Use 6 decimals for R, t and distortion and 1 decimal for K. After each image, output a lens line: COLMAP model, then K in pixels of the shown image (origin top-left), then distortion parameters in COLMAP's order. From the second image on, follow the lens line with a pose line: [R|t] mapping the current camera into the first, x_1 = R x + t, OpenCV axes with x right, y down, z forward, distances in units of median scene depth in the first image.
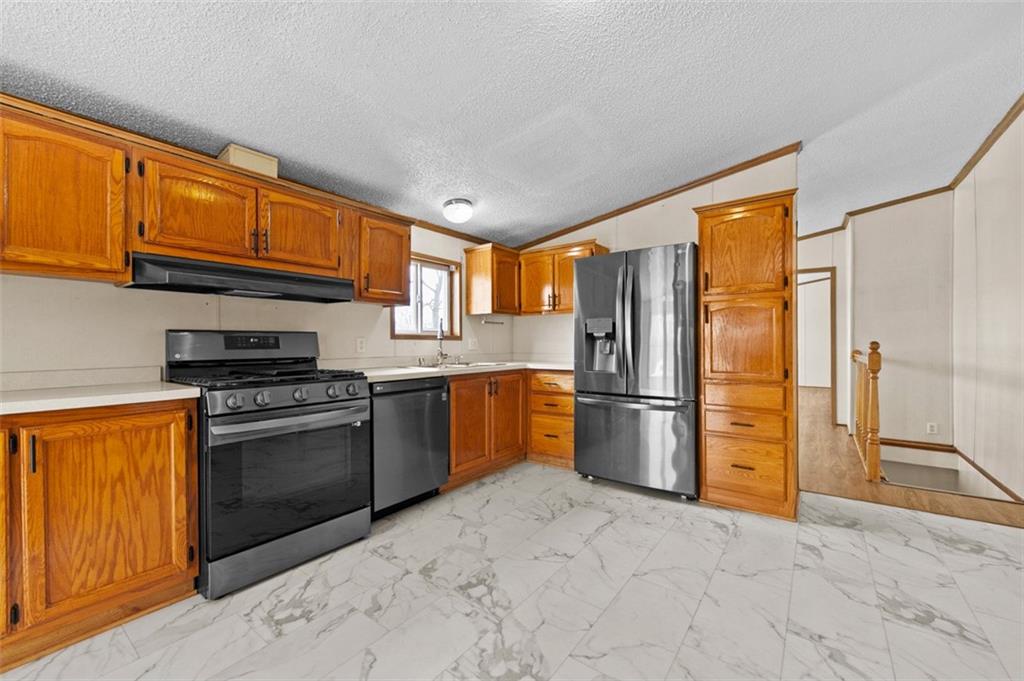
lens RADIAL K [[410.3, 0, 513.3], [0, 410.3, 341.4], [0, 0, 1]] dist [0.002626, -0.002874]
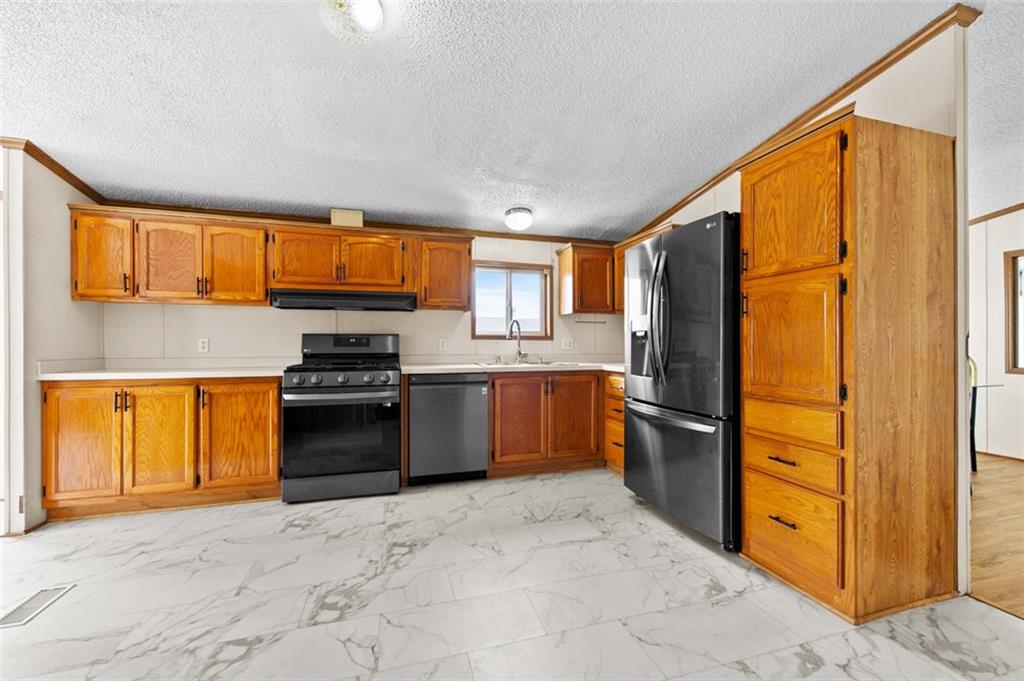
lens RADIAL K [[410.3, 0, 506.9], [0, 410.3, 341.7], [0, 0, 1]] dist [0.002626, -0.002874]
pose [[0.800788, 0.001527, -0.598946, 0.626119], [-0.000695, 0.999998, 0.001619, -0.000957], [0.598948, -0.000880, 0.800787, 0.163881]]
